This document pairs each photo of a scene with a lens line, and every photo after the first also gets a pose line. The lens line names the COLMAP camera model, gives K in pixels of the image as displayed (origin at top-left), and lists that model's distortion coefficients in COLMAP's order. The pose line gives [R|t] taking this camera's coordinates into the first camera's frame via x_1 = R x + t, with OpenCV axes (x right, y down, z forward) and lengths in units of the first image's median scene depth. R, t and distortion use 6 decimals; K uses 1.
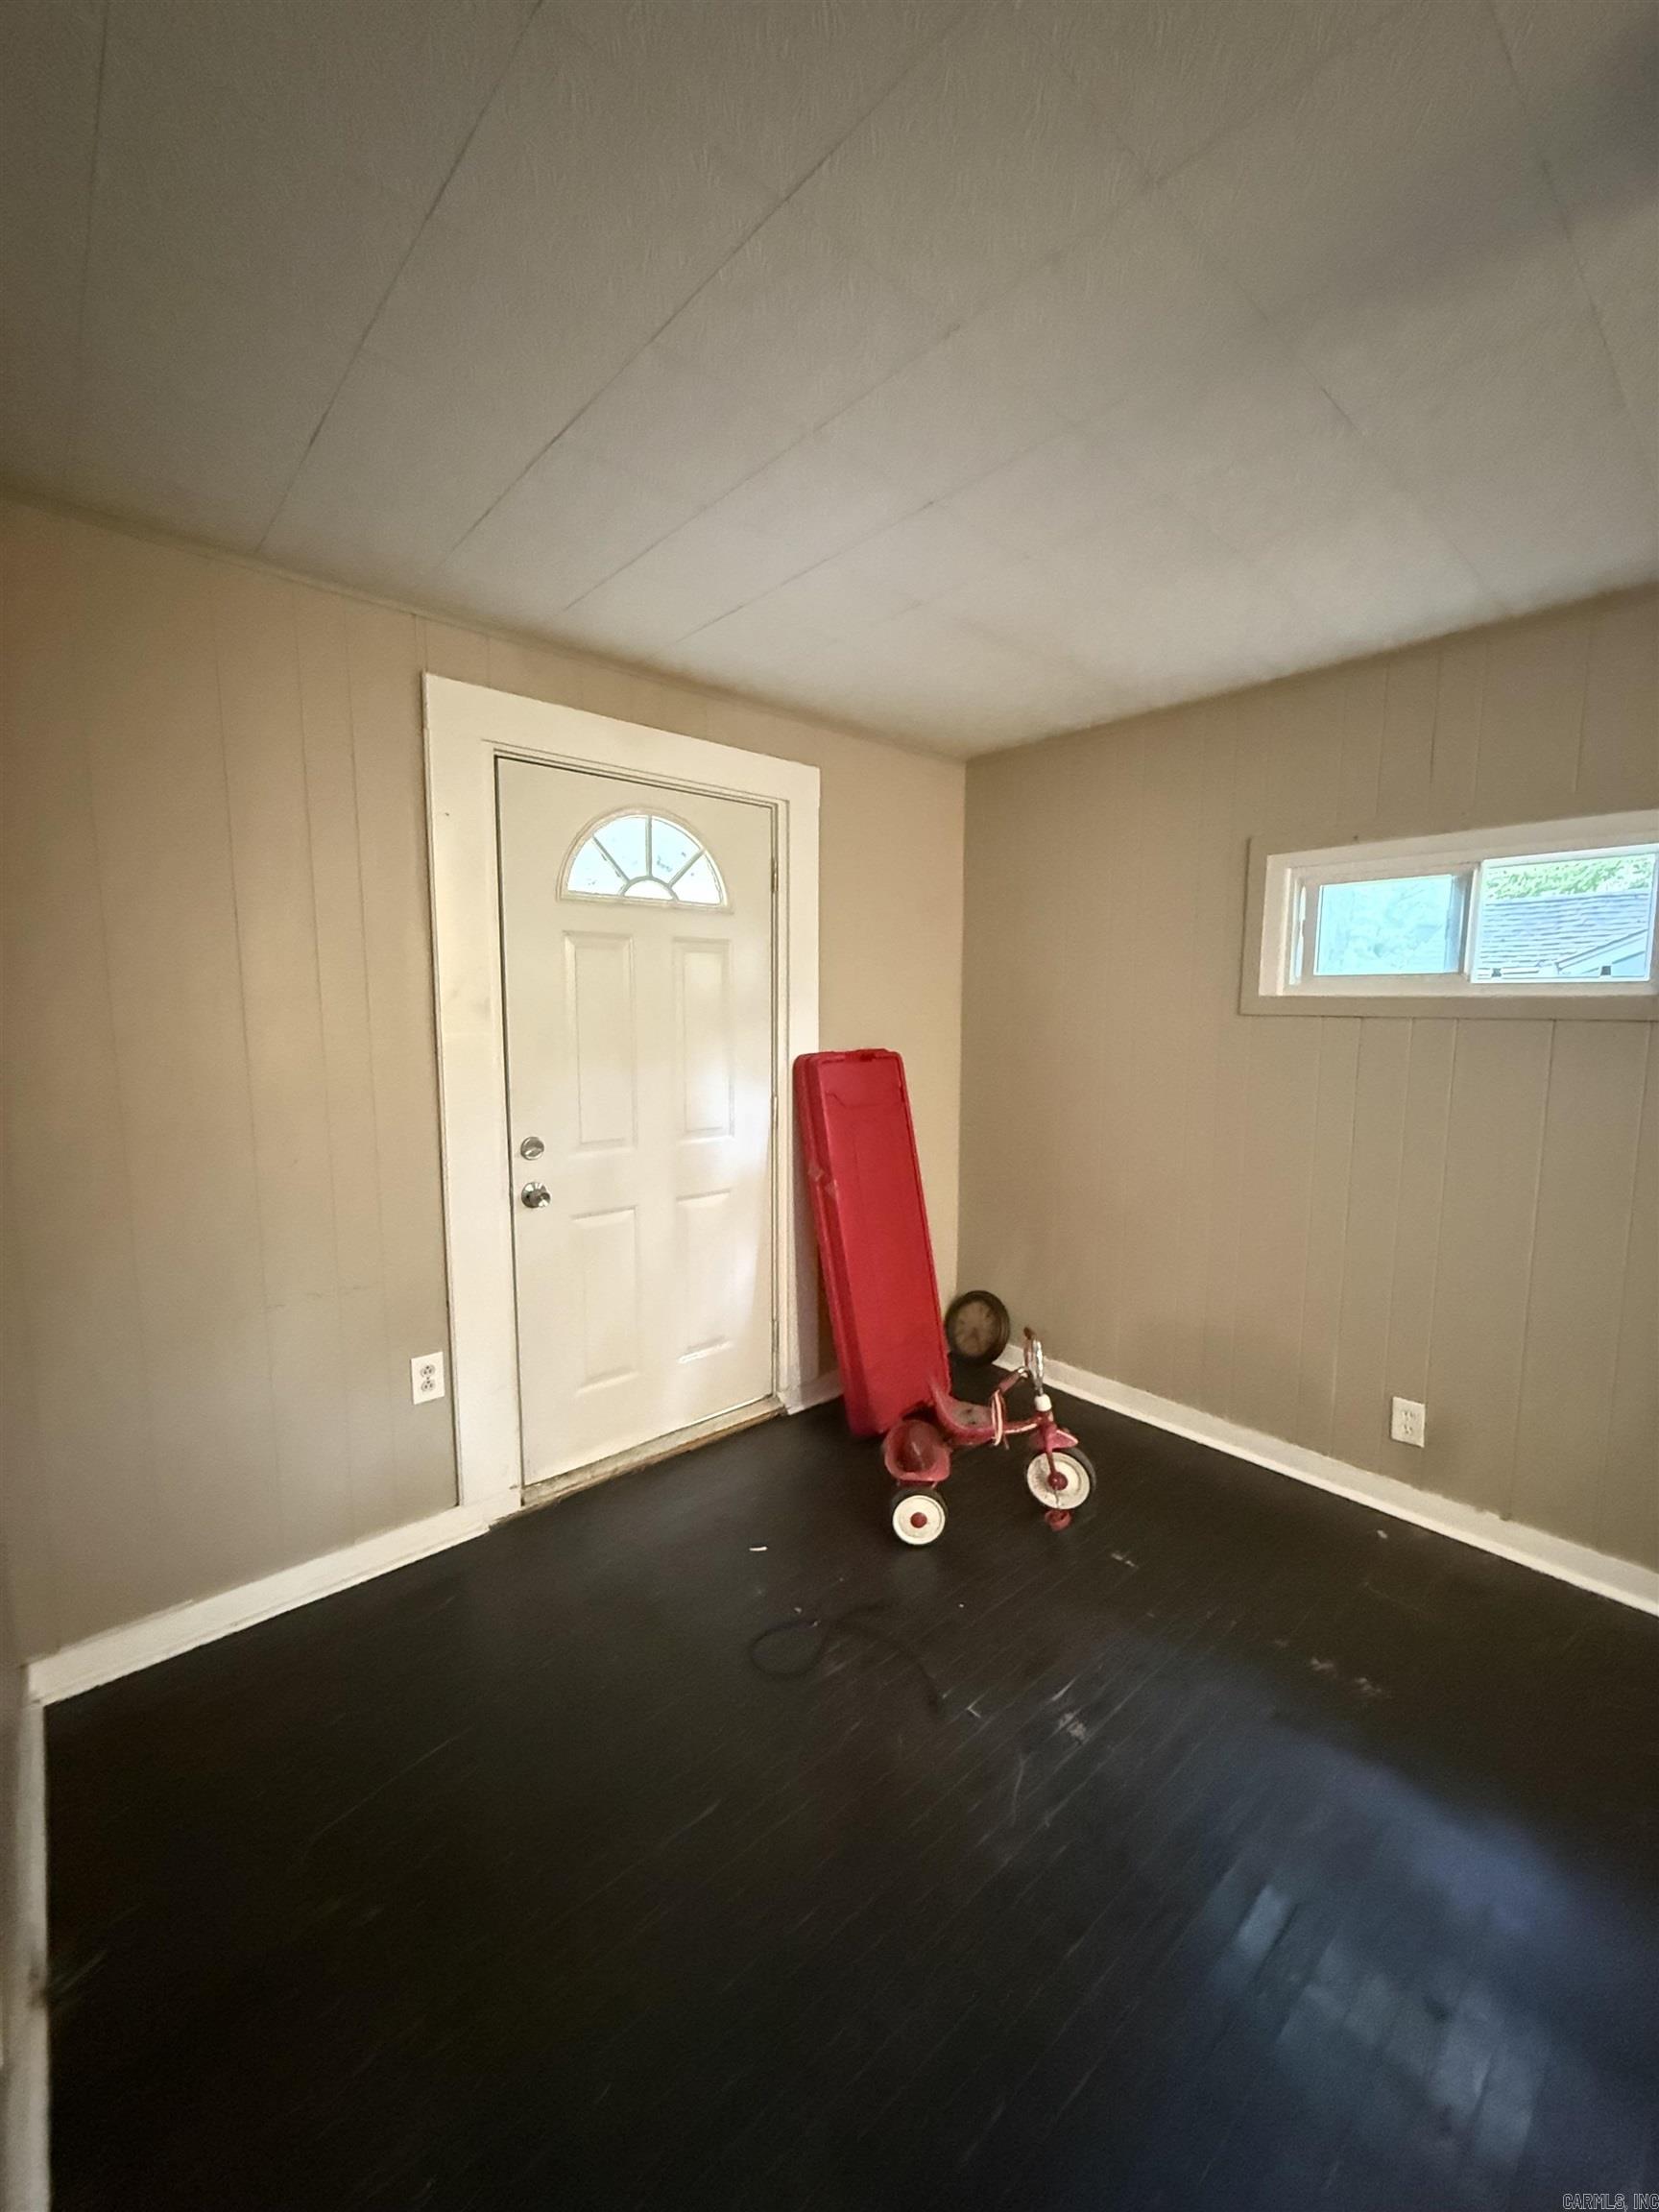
lens RADIAL K [[881.7, 0, 825.7], [0, 881.7, 1099.6], [0, 0, 1]] dist [-0.001678, 0.000460]
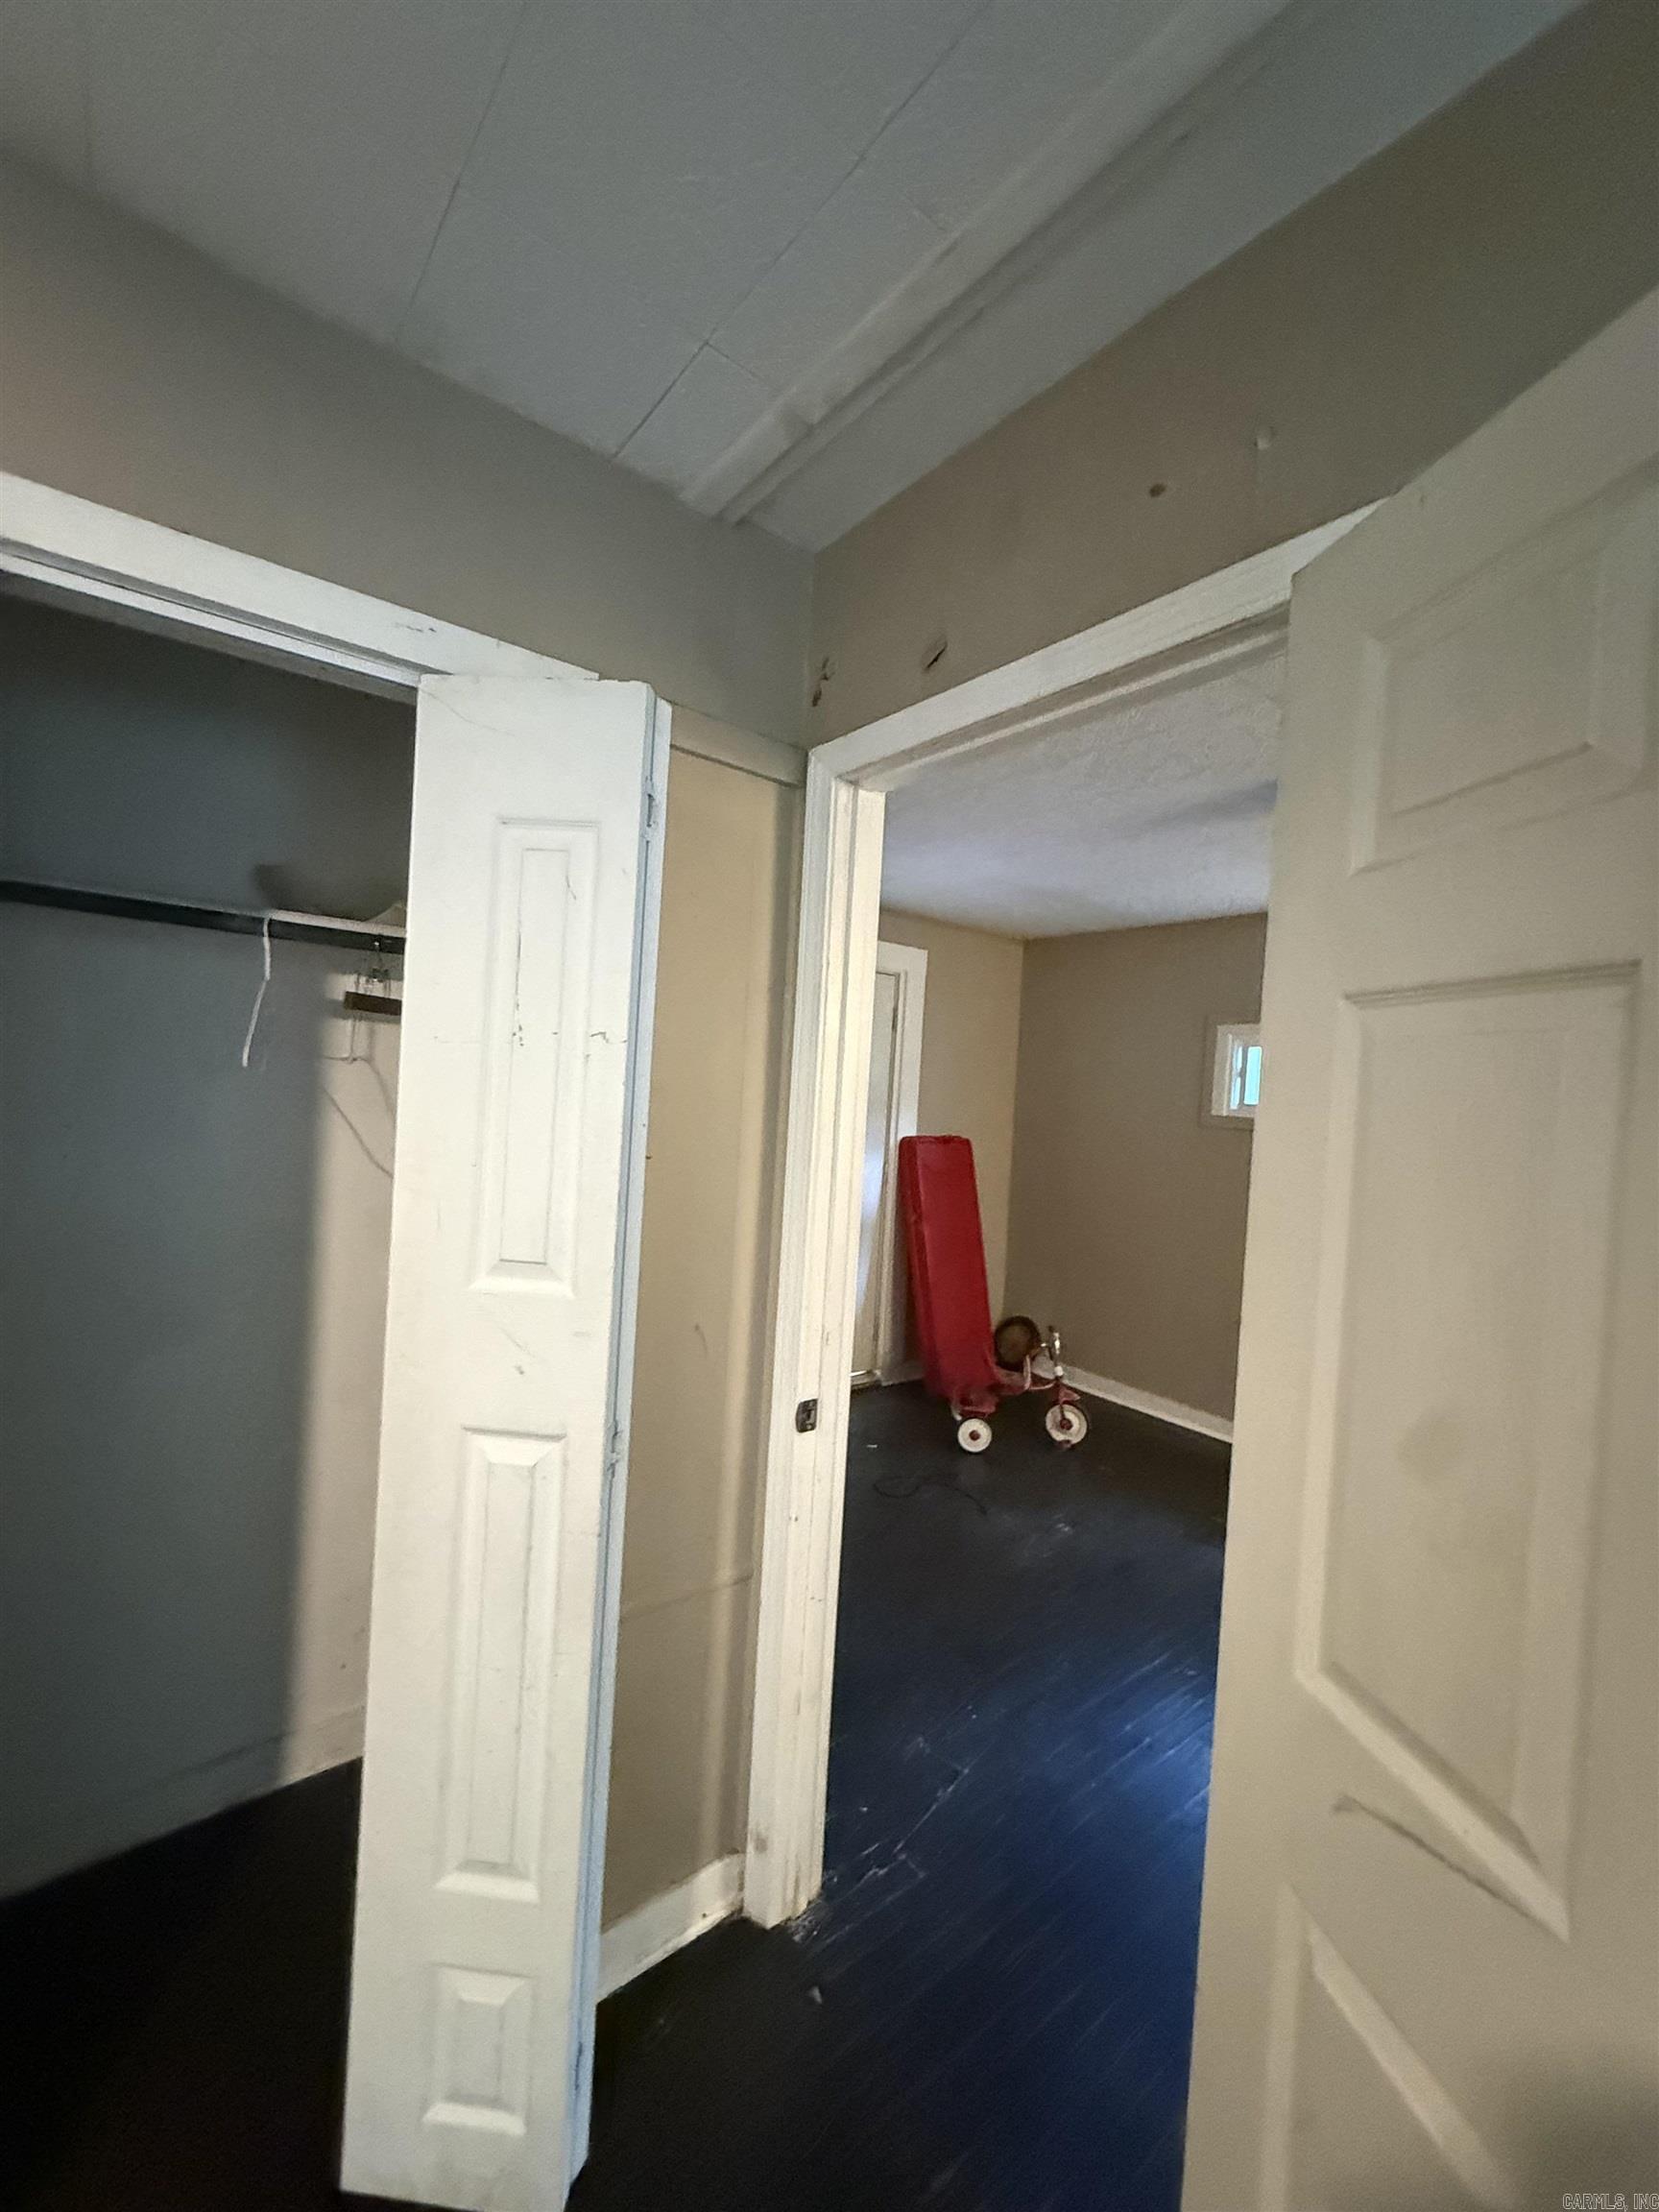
lens RADIAL K [[881.7, 0, 831.9], [0, 881.7, 1097.5], [0, 0, 1]] dist [-0.001678, 0.000460]
pose [[0.997160, 0.055040, -0.051415, -0.081496], [-0.059989, 0.993149, -0.100277, 0.042258], [0.045543, 0.103077, 0.993630, -0.517242]]
